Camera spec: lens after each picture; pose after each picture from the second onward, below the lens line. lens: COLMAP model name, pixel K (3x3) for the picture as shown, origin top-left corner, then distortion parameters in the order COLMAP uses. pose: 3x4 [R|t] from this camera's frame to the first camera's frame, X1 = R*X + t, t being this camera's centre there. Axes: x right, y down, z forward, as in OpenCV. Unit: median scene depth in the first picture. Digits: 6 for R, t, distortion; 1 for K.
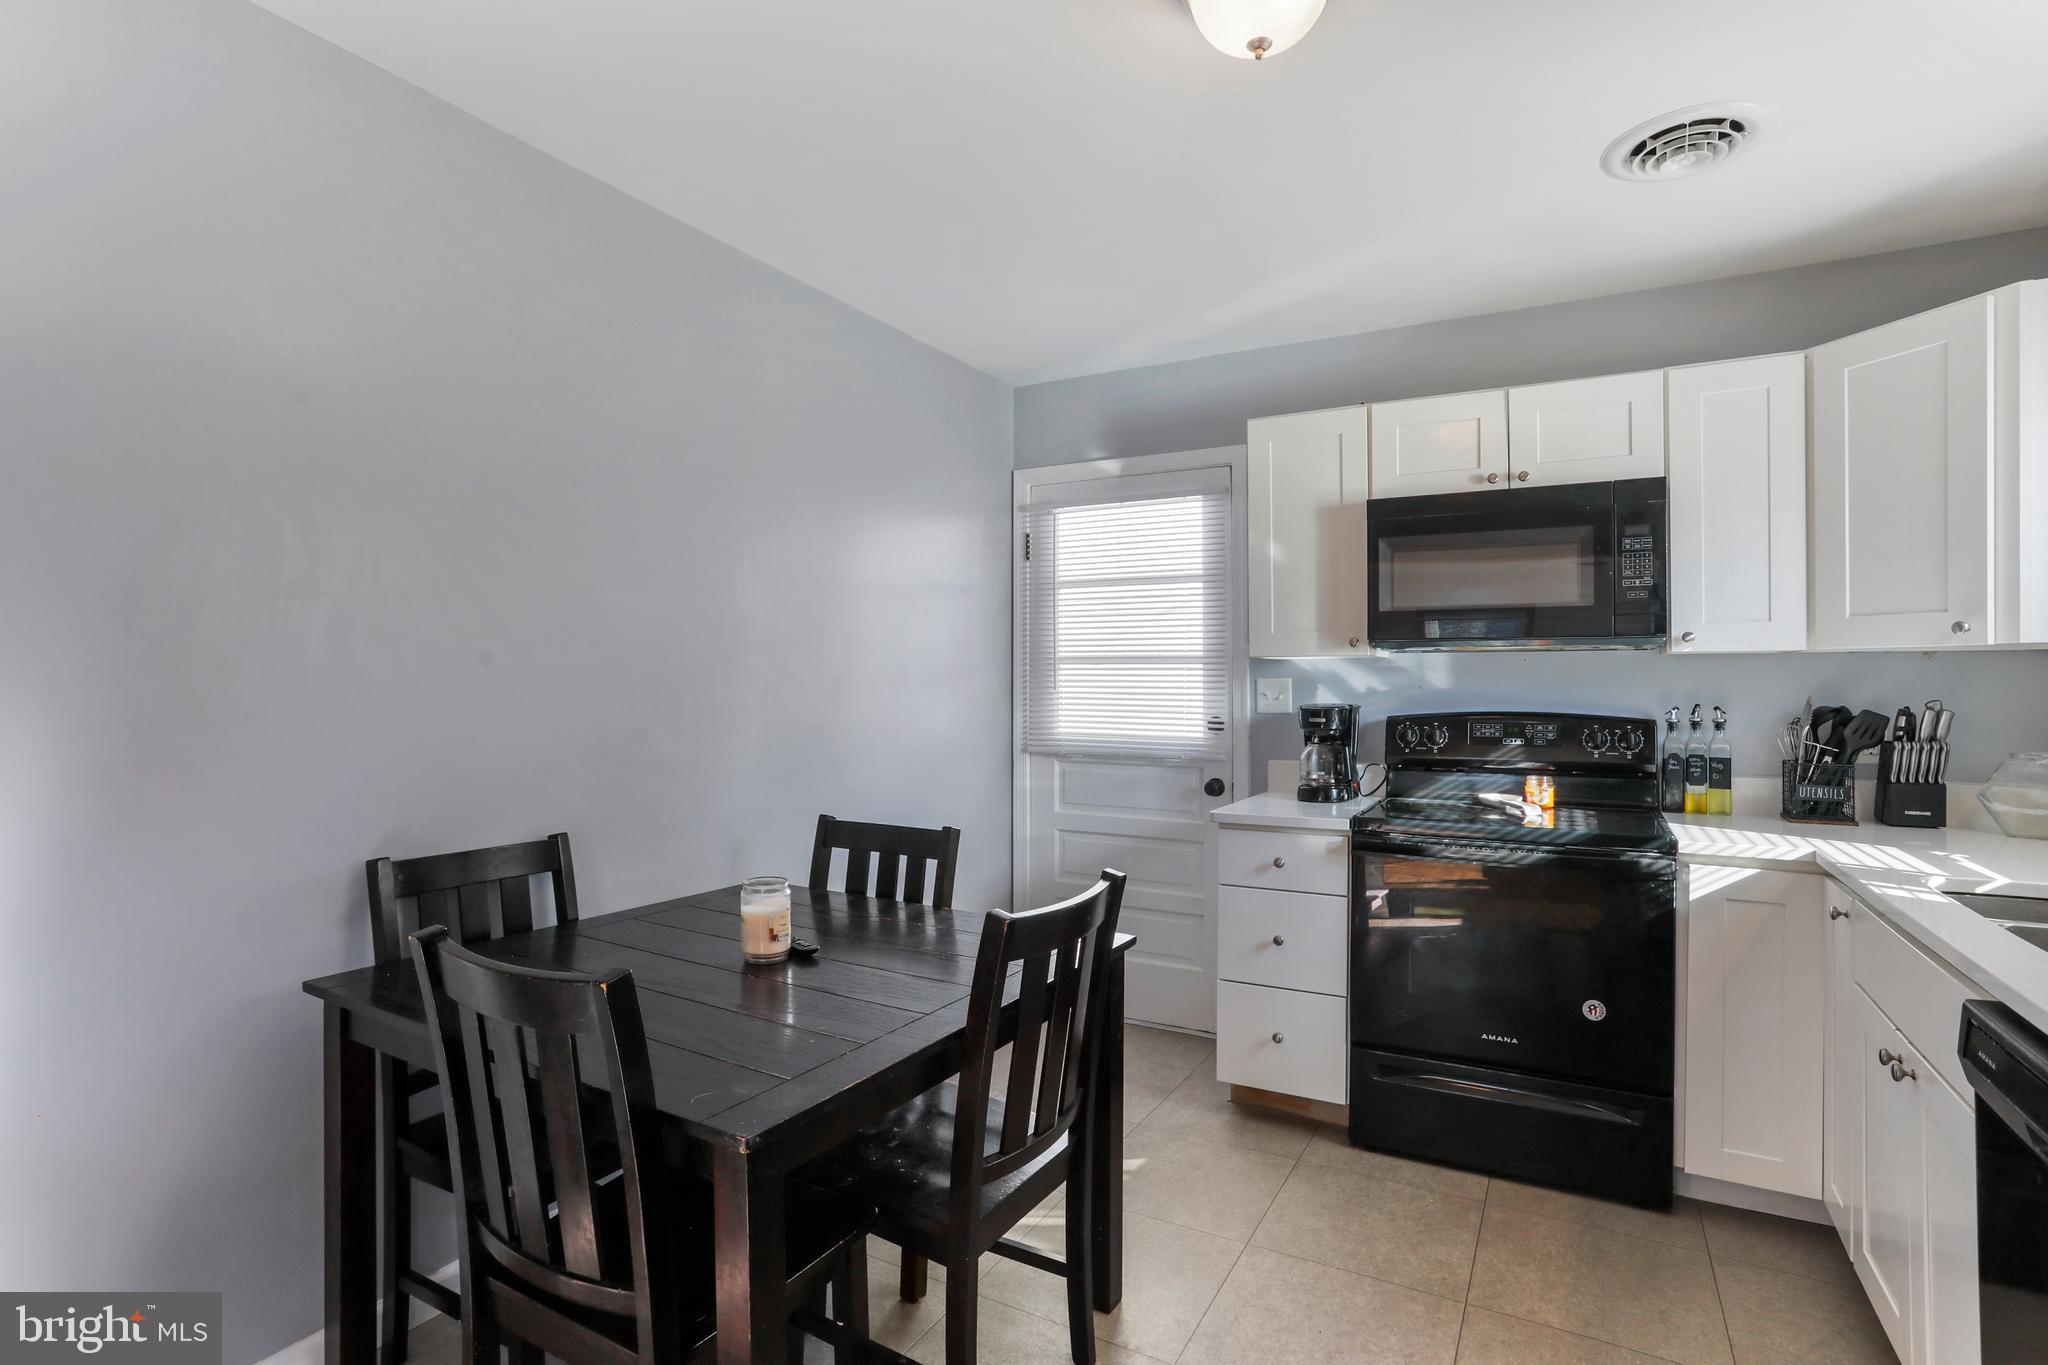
lens RADIAL K [[1020.5, 0, 1042.2], [0, 1020.5, 679.9], [0, 0, 1]] dist [-0.039642, 0.013973]
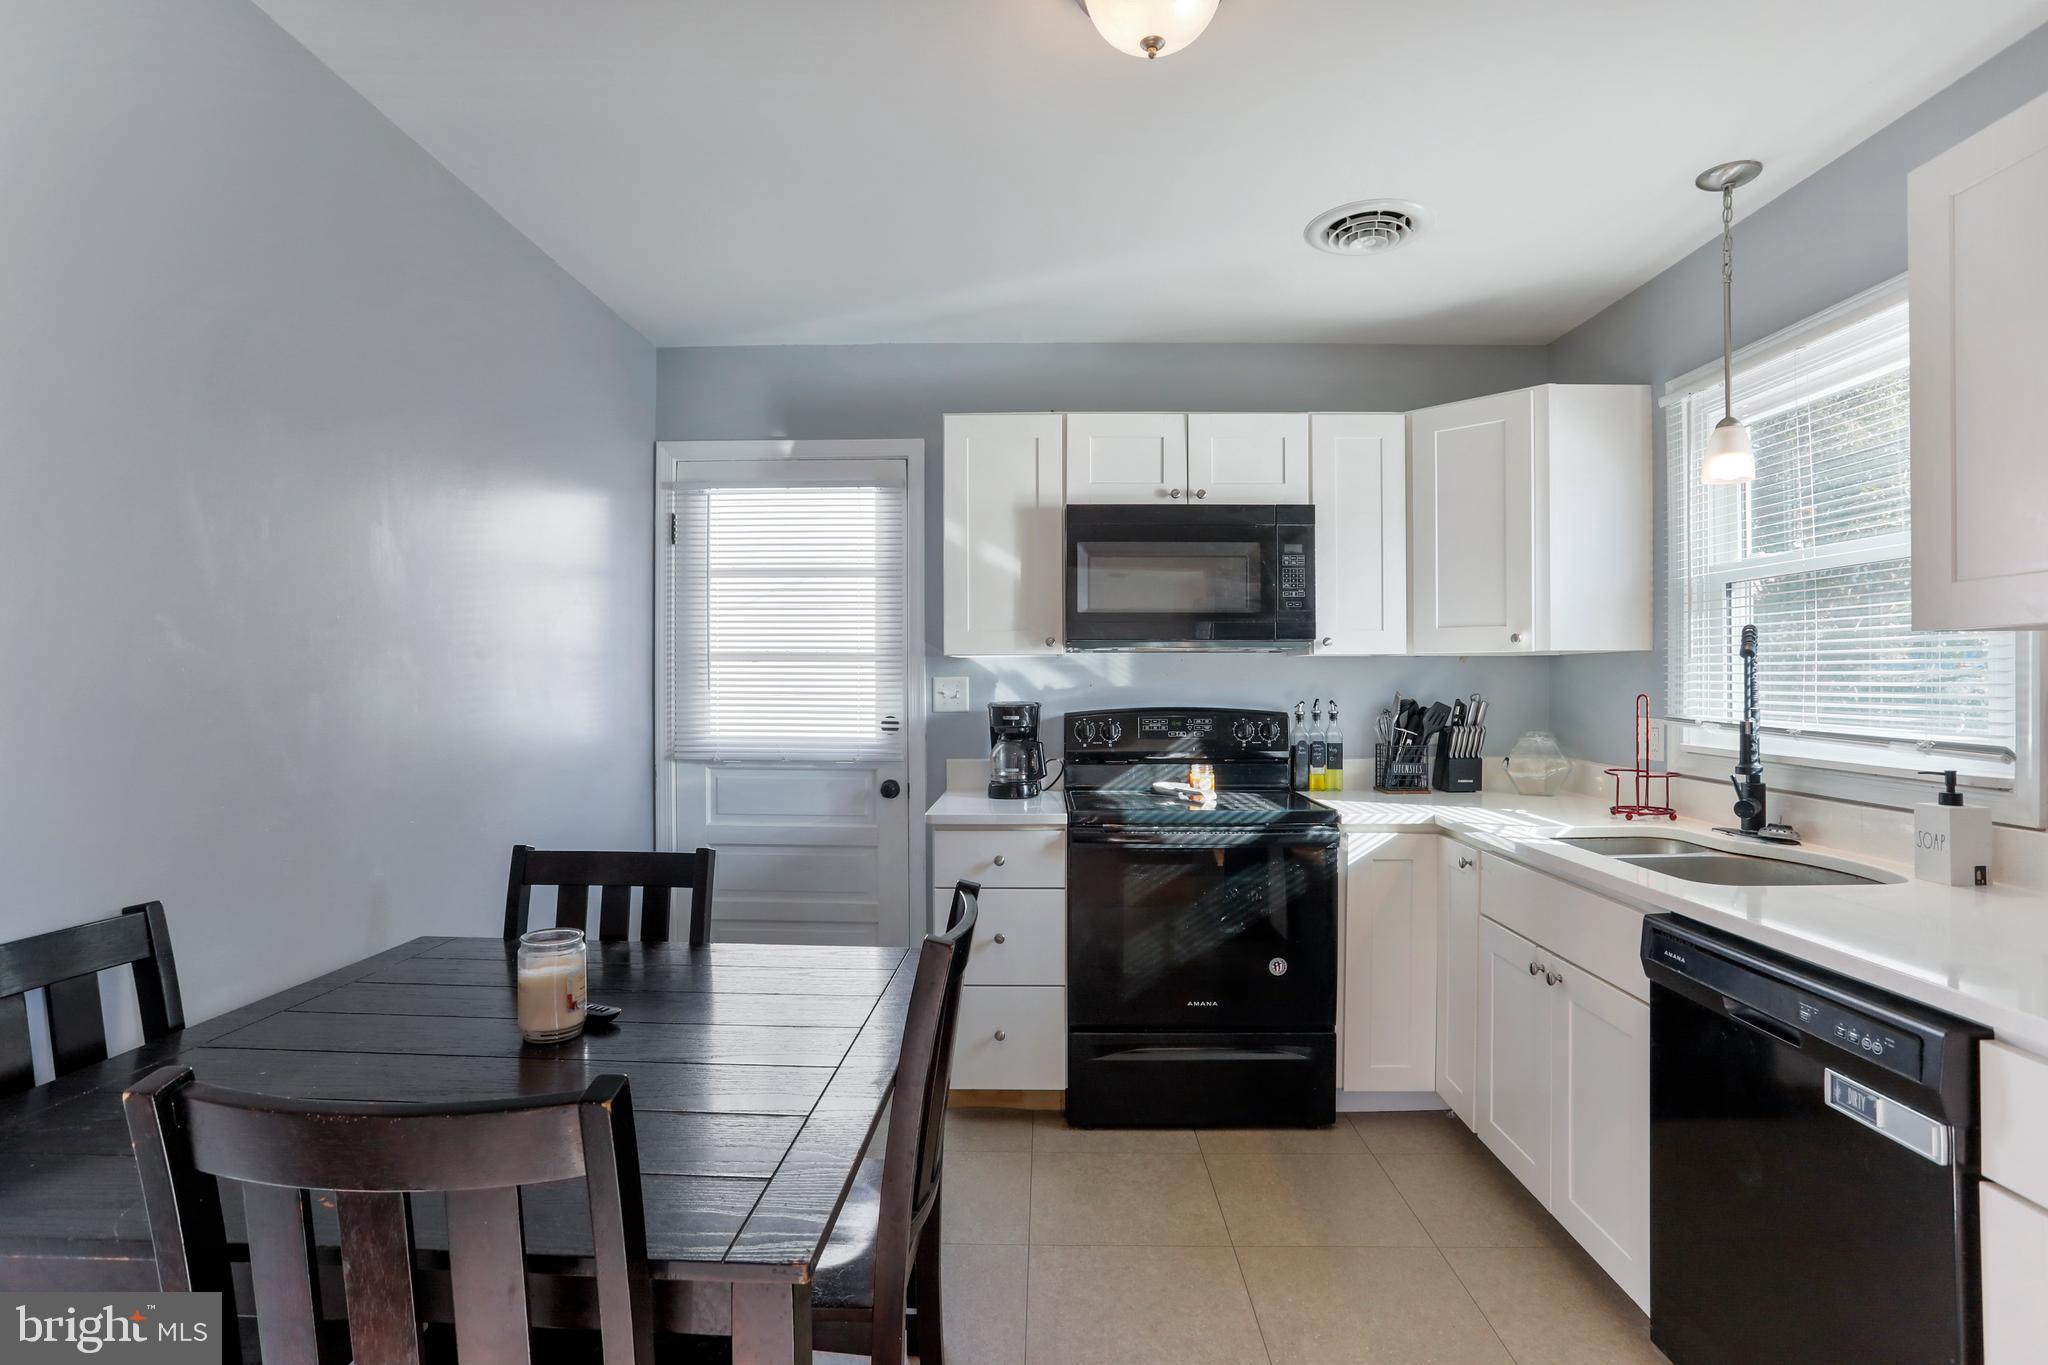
lens RADIAL K [[1020.5, 0, 1061.1], [0, 1020.5, 682.7], [0, 0, 1]] dist [-0.039642, 0.013973]
pose [[0.877170, -0.001239, 0.480178, -0.197152], [0.000664, 0.999999, 0.001367, 0.003397], [-0.480179, -0.000881, 0.877170, 0.090979]]
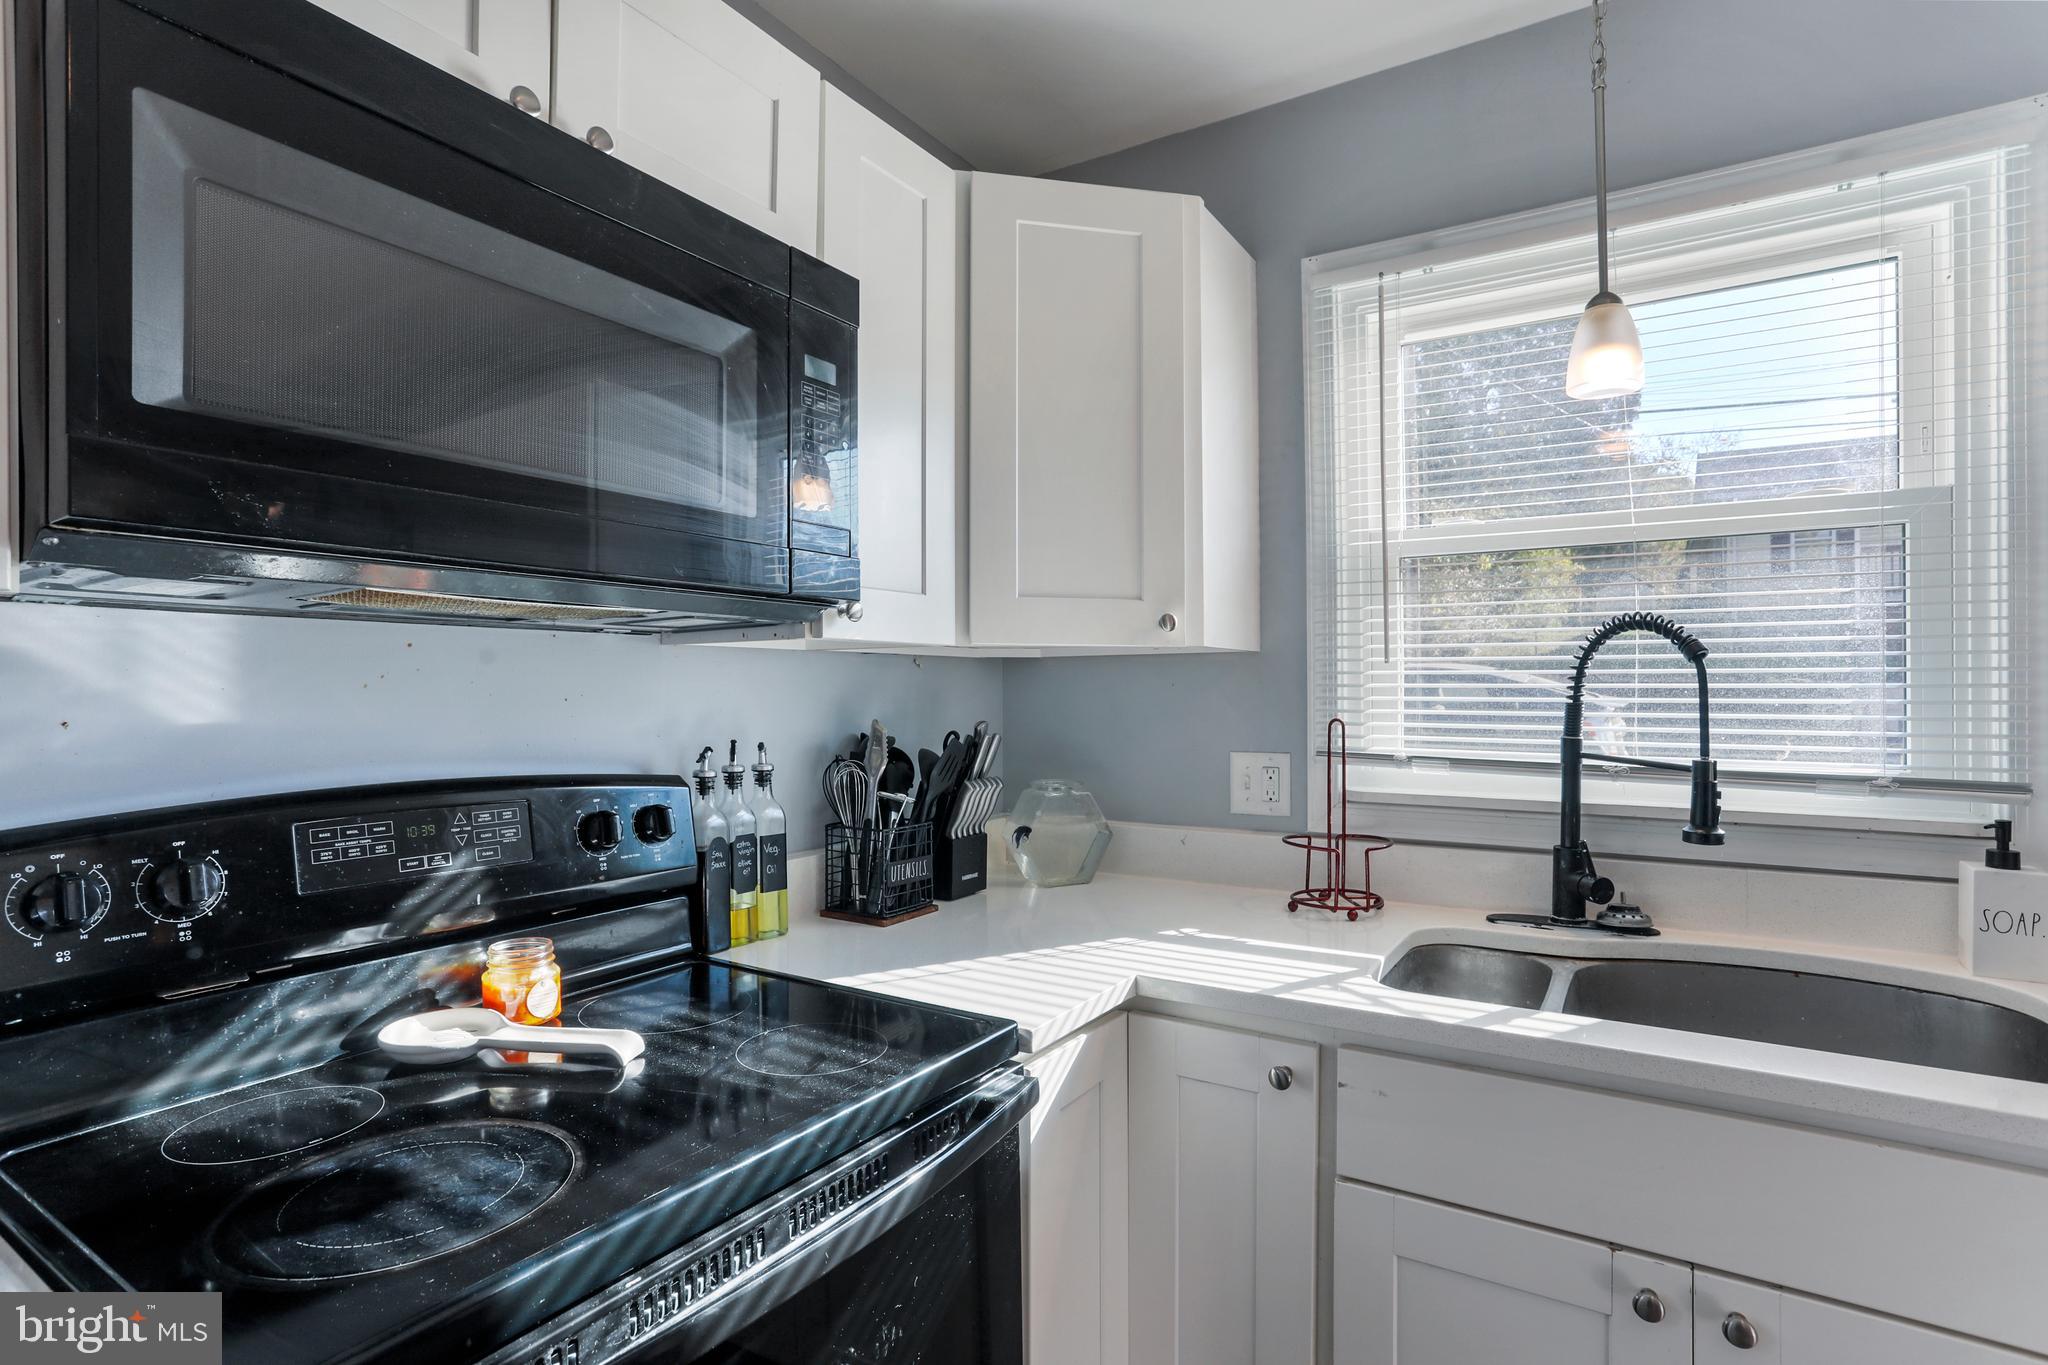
lens RADIAL K [[1020.5, 0, 1034.2], [0, 1020.5, 686.2], [0, 0, 1]] dist [-0.039642, 0.013973]
pose [[0.077309, 0.004847, 0.996995, 0.124462], [0.004653, 0.999976, -0.005222, -0.001125], [-0.996996, 0.005043, 0.077284, 0.816075]]
